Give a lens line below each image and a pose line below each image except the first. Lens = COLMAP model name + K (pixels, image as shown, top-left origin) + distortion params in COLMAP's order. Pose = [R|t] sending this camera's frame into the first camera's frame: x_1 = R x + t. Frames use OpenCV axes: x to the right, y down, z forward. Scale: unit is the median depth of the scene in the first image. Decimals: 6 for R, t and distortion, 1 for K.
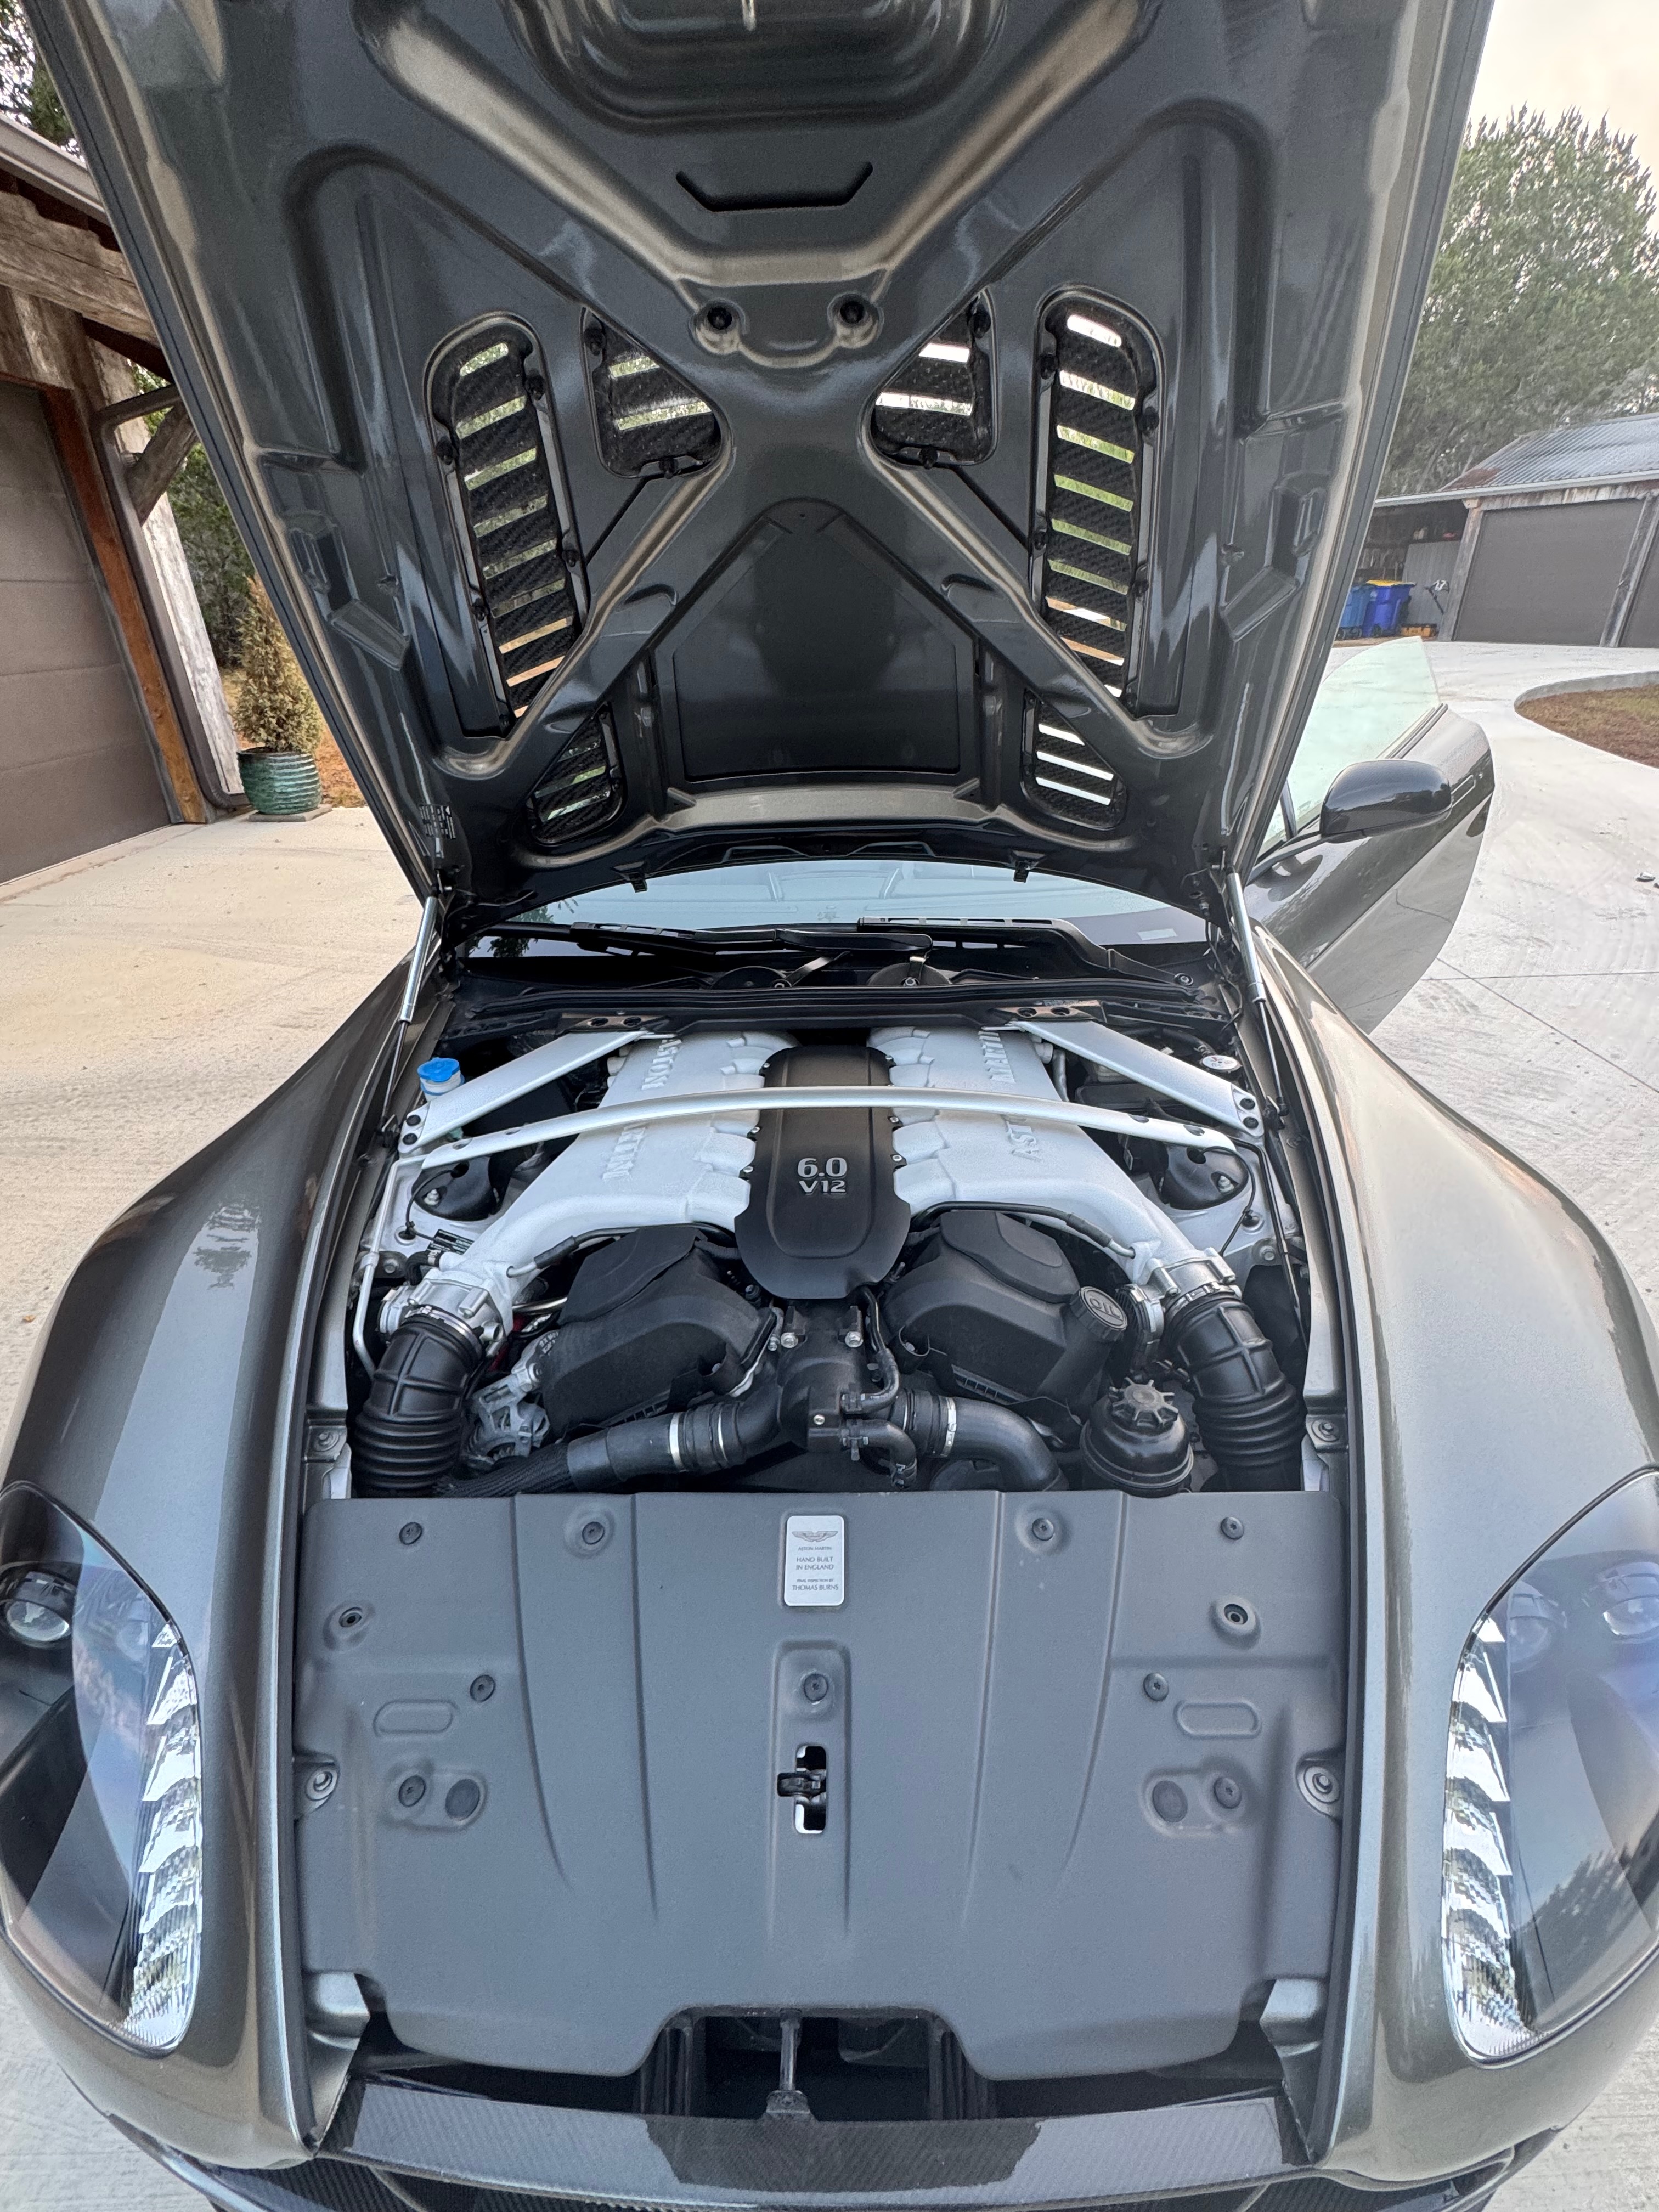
lens RADIAL K [[962.1, 0, 832.9], [0, 962.1, 1099.2], [0, 0, 1]] dist [-0.005563, 0.000176]
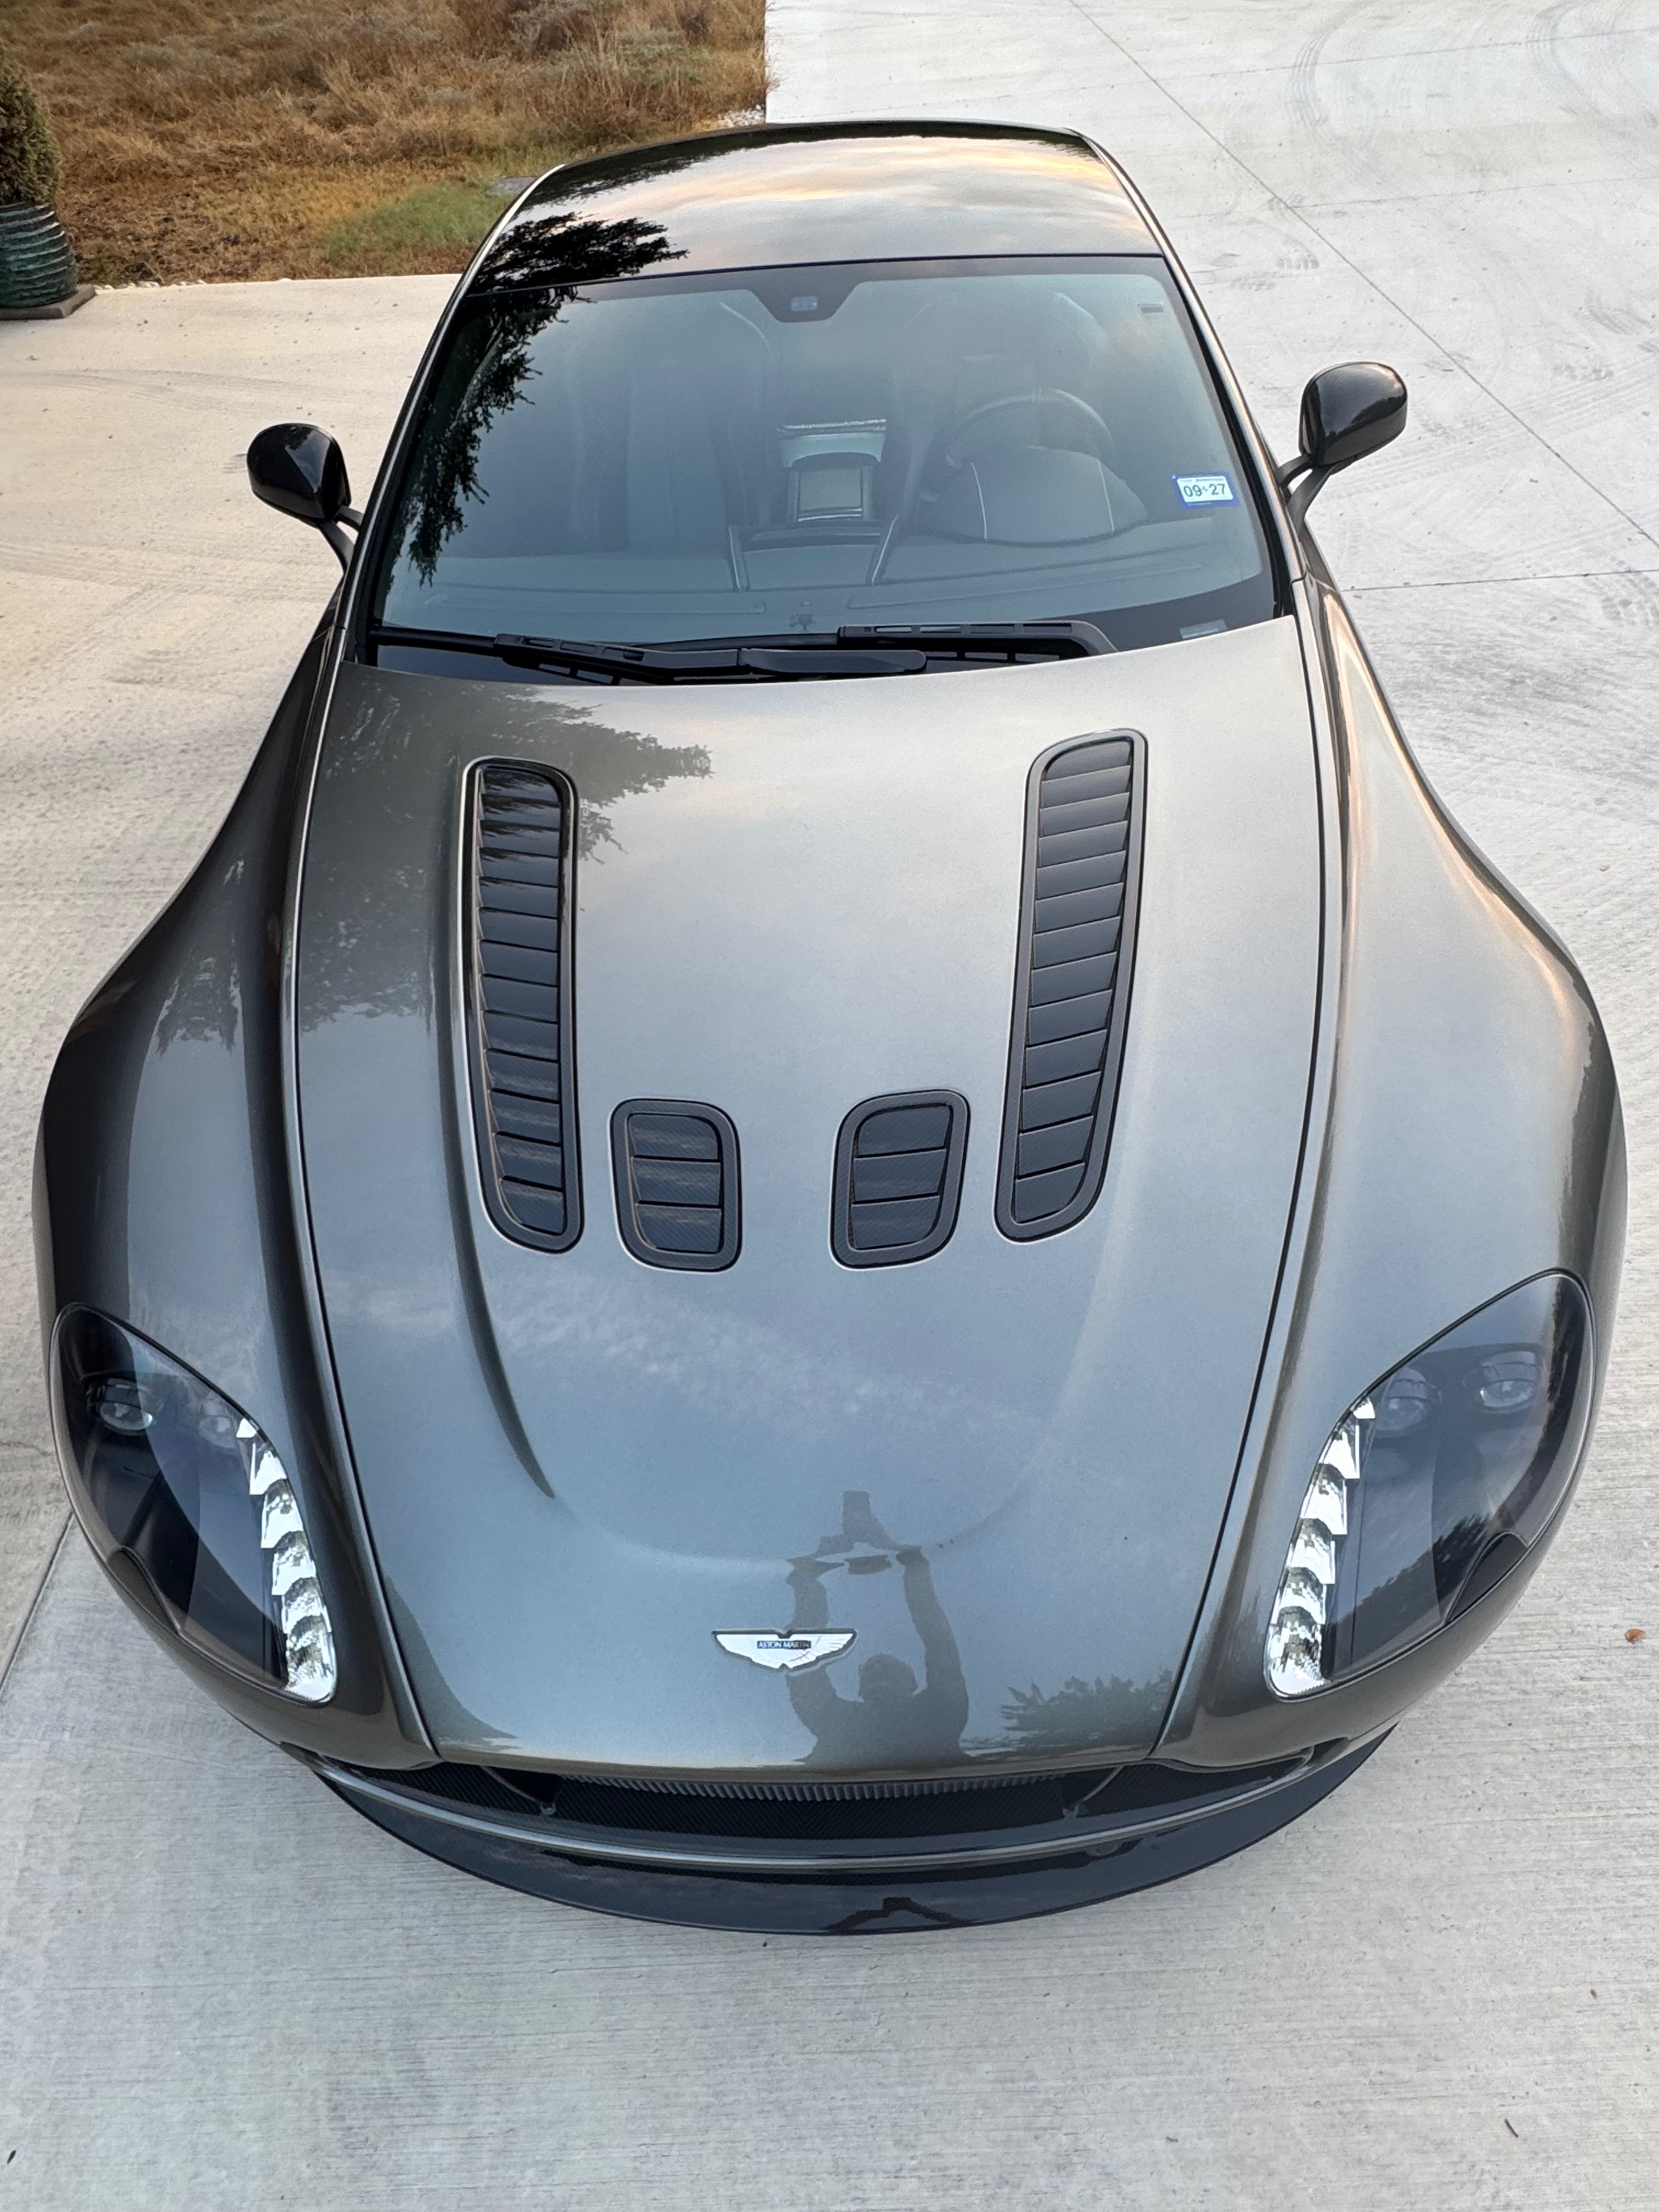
lens RADIAL K [[1270.7, 0, 829.5], [0, 1270.7, 1106.0], [0, 0, 1]] dist [0.003127, -0.003263]
pose [[0.999609, -0.020196, -0.019337, 0.039550], [0.025354, 0.946311, 0.322262, -0.190408], [0.011791, -0.322626, 0.946453, -0.219065]]
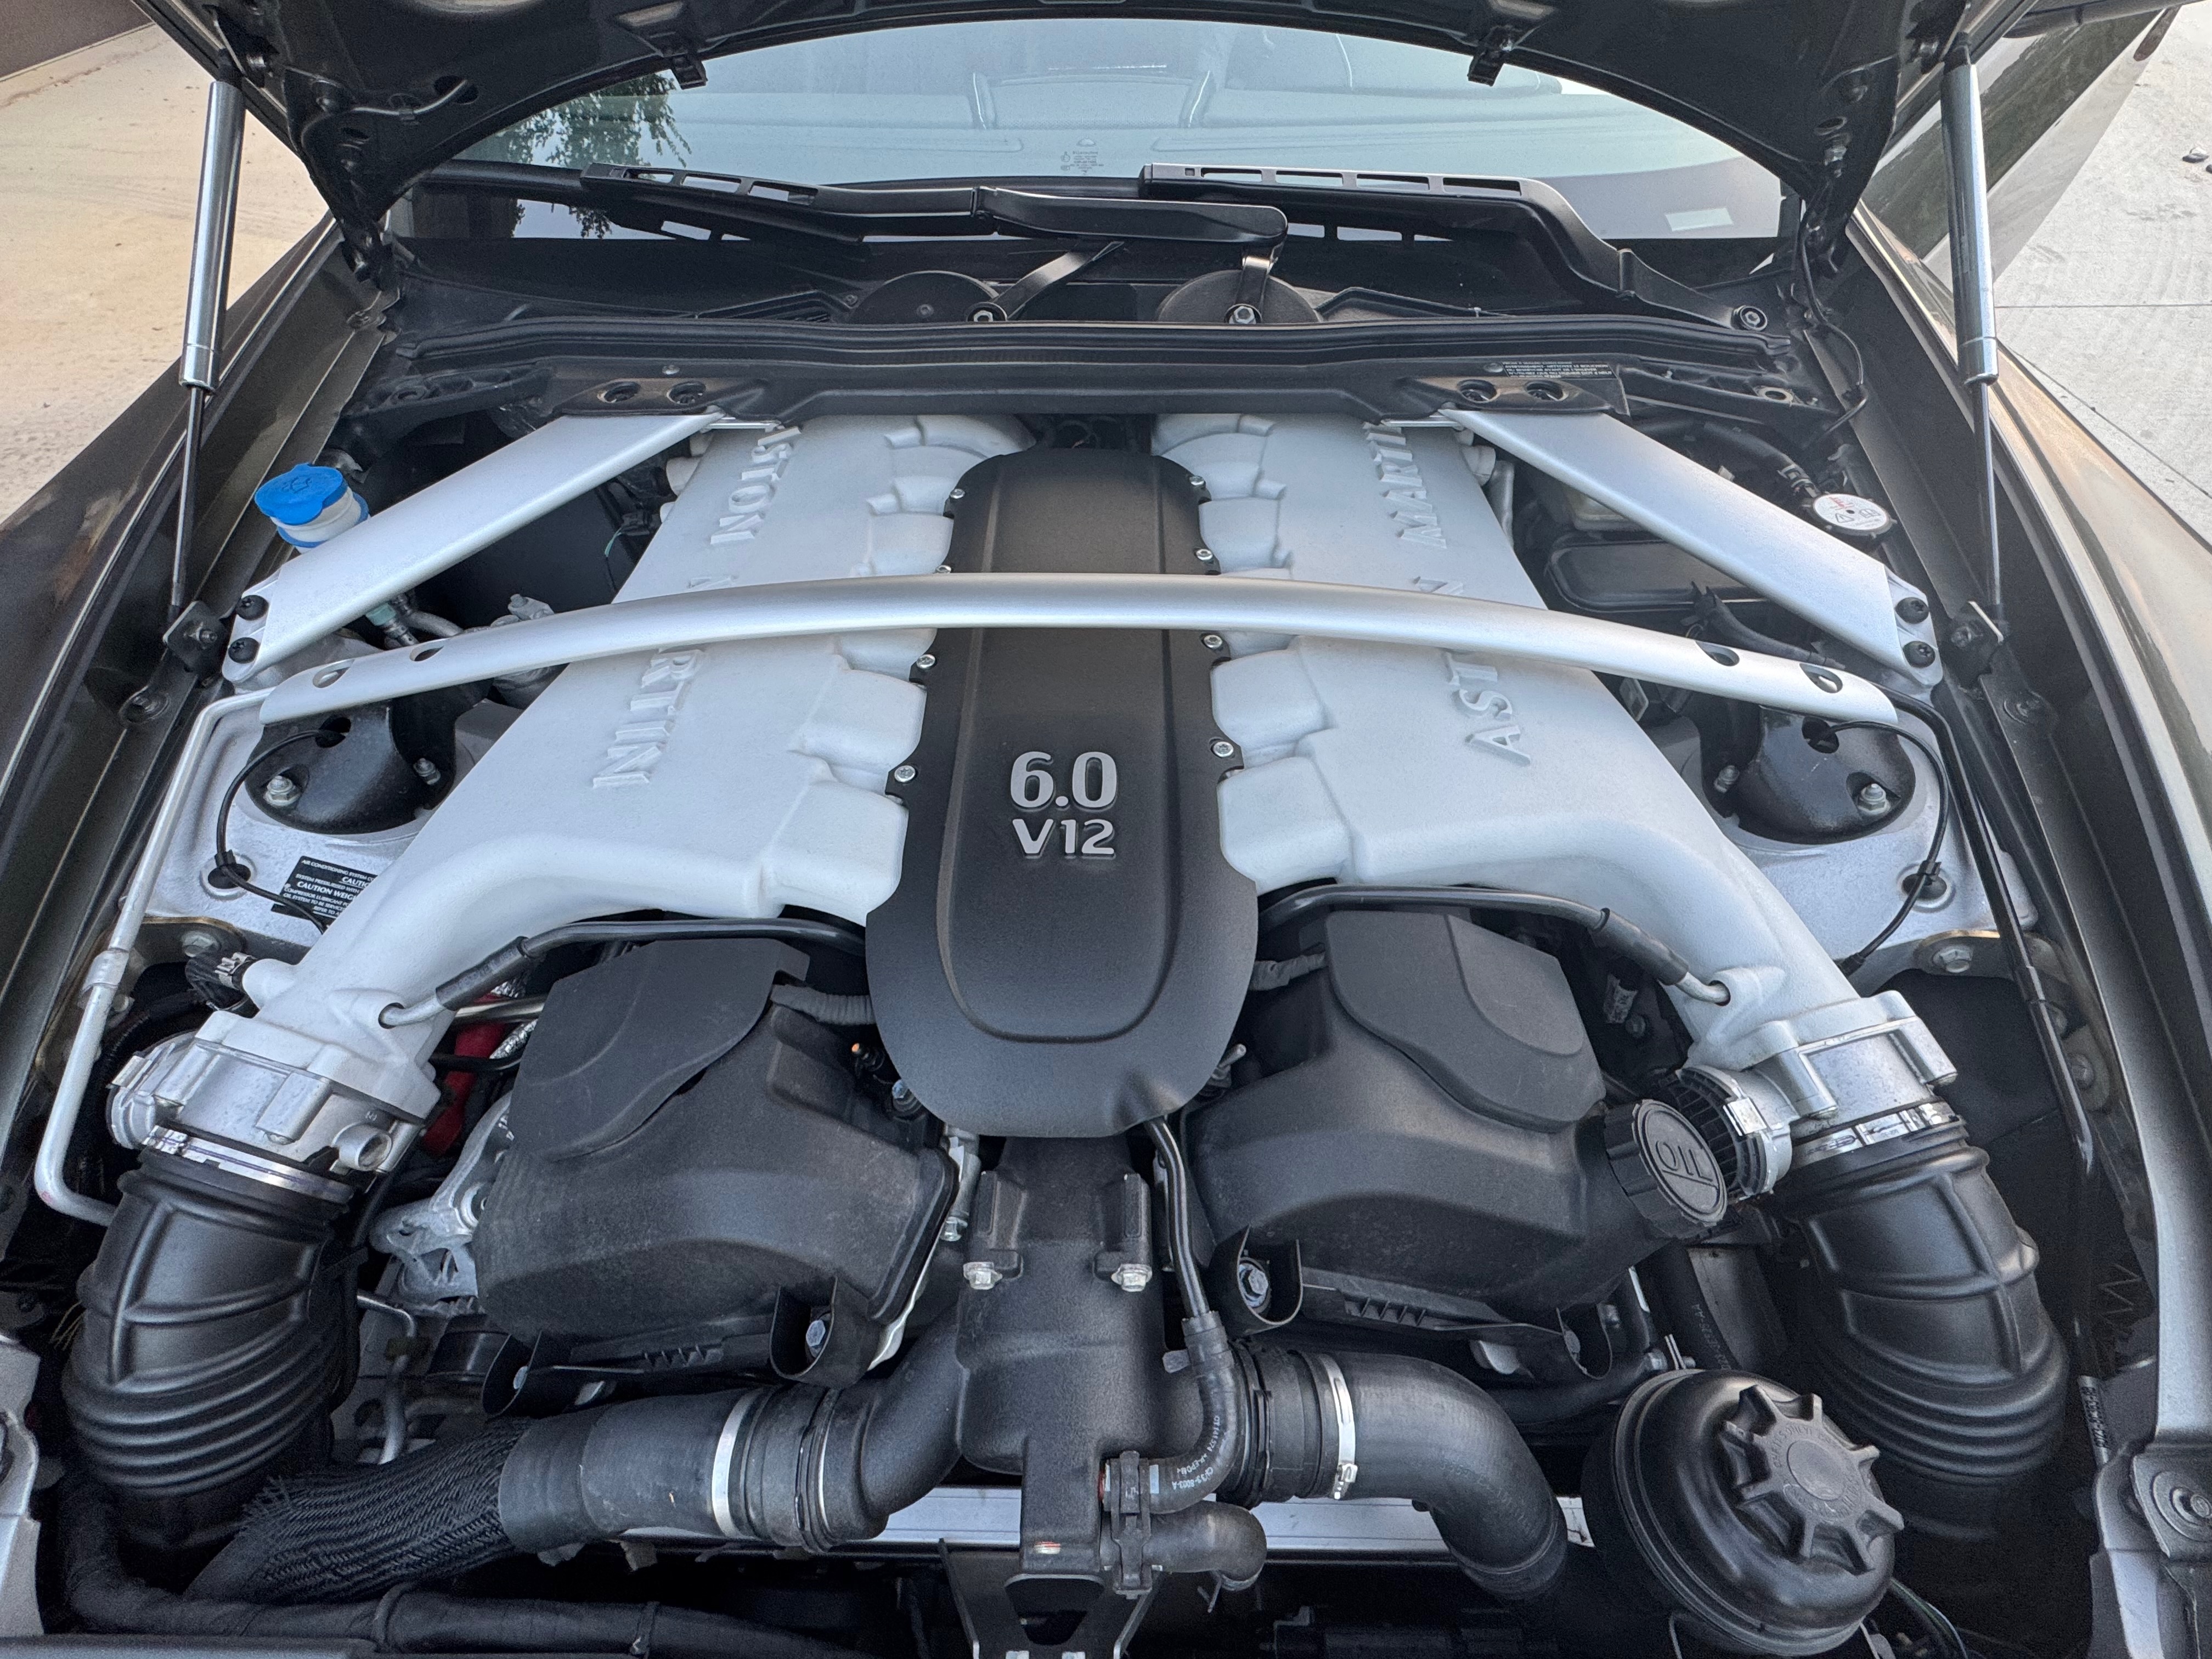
lens RADIAL K [[962.1, 0, 1094.0], [0, 962.1, 816.6], [0, 0, 1]] dist [-0.005563, 0.000176]
pose [[0.999742, 0.013435, 0.018315, -0.004293], [-0.019347, 0.926121, 0.376729, -0.077239], [-0.011900, -0.376986, 0.926142, 0.508633]]
